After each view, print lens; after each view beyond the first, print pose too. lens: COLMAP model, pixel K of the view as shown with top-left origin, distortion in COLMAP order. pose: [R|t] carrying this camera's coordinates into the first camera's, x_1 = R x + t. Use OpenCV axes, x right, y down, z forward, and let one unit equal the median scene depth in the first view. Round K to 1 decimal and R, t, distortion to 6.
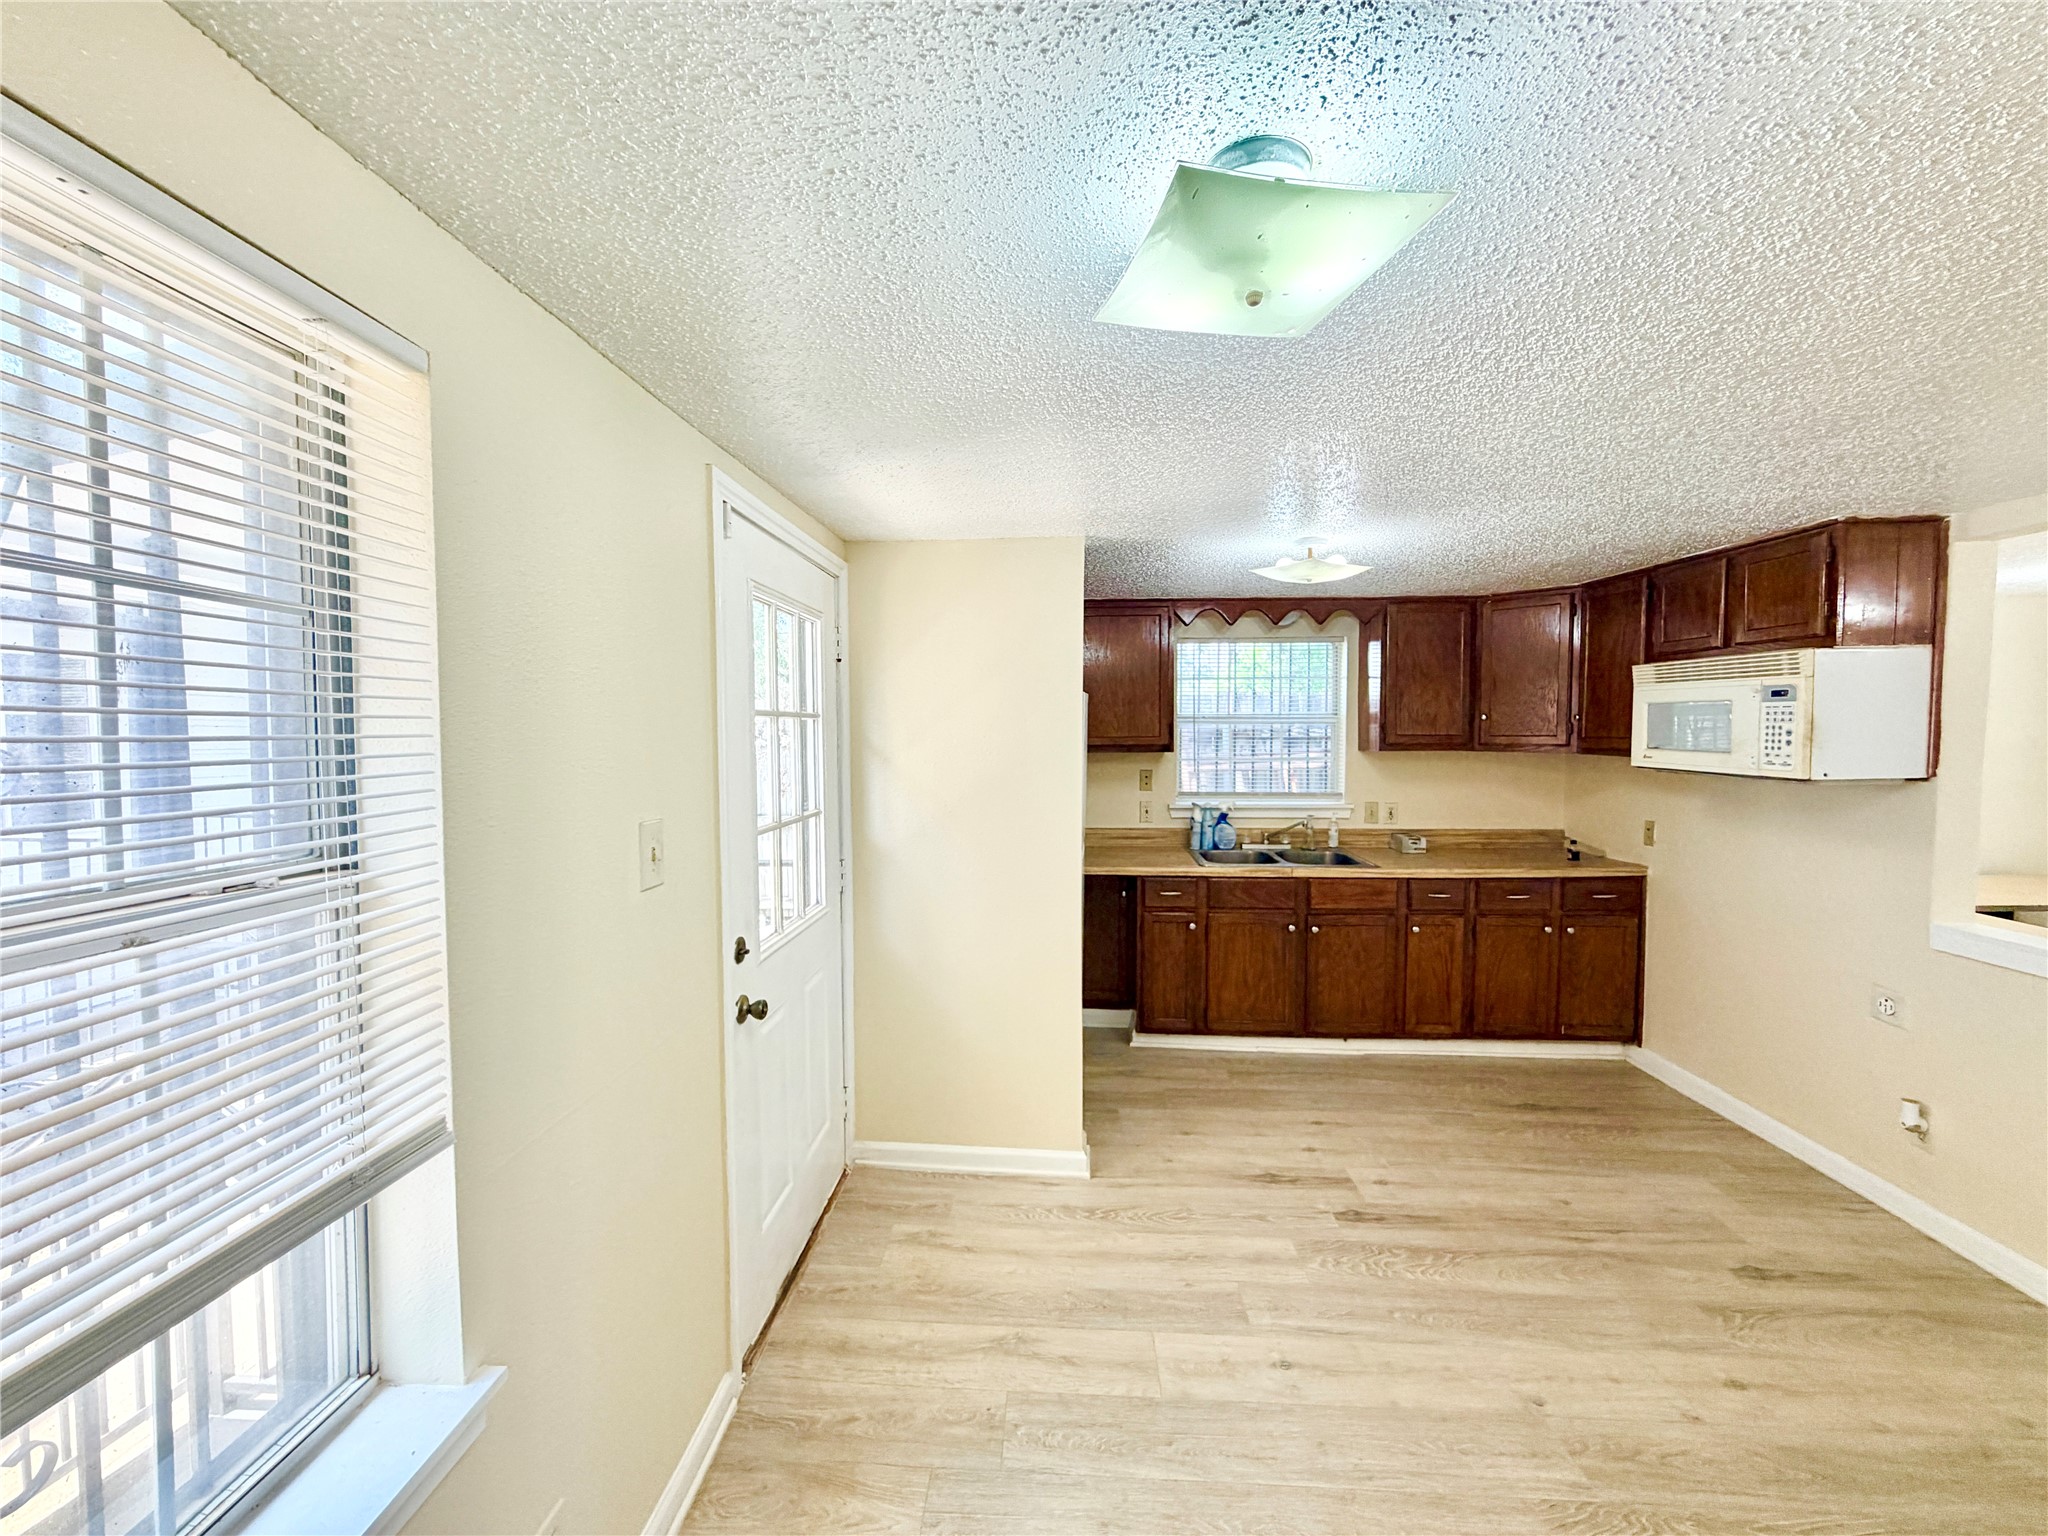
lens RADIAL K [[813.9, 0, 1013.7], [0, 813.9, 764.0], [0, 0, 1]] dist [-0.001512, 0.001206]
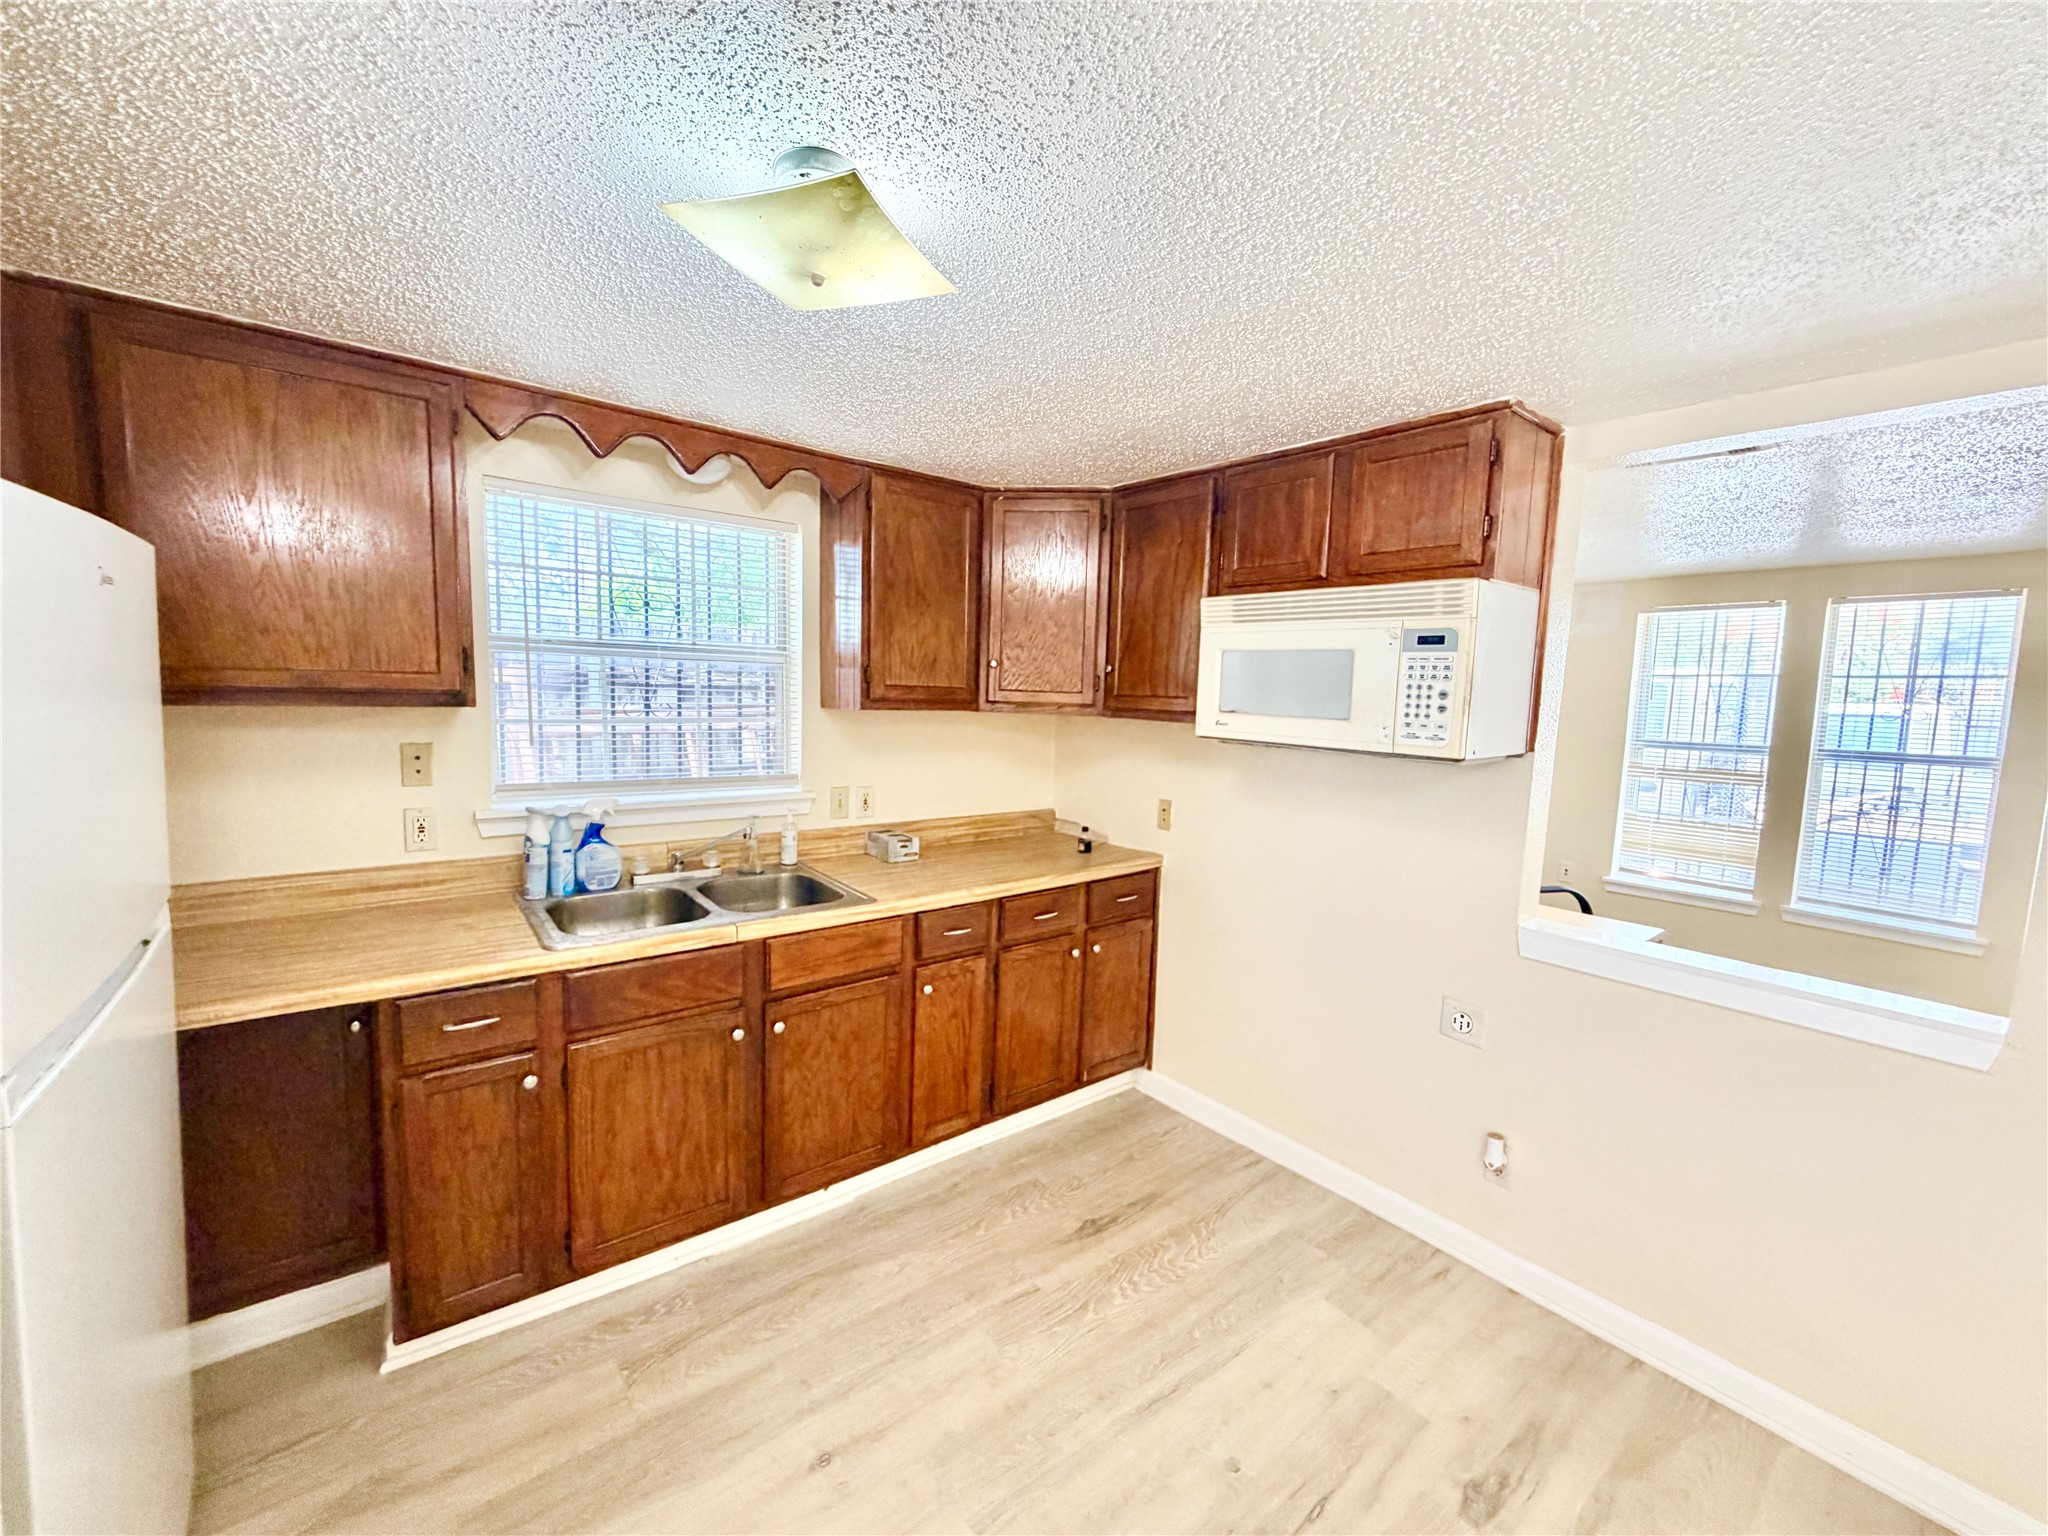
lens RADIAL K [[813.9, 0, 1023.2], [0, 813.9, 772.0], [0, 0, 1]] dist [-0.001512, 0.001206]
pose [[0.739704, -0.040831, 0.671692, 0.124405], [-0.004744, 0.997816, 0.065879, -0.010683], [-0.672915, -0.051917, 0.737895, 0.479808]]
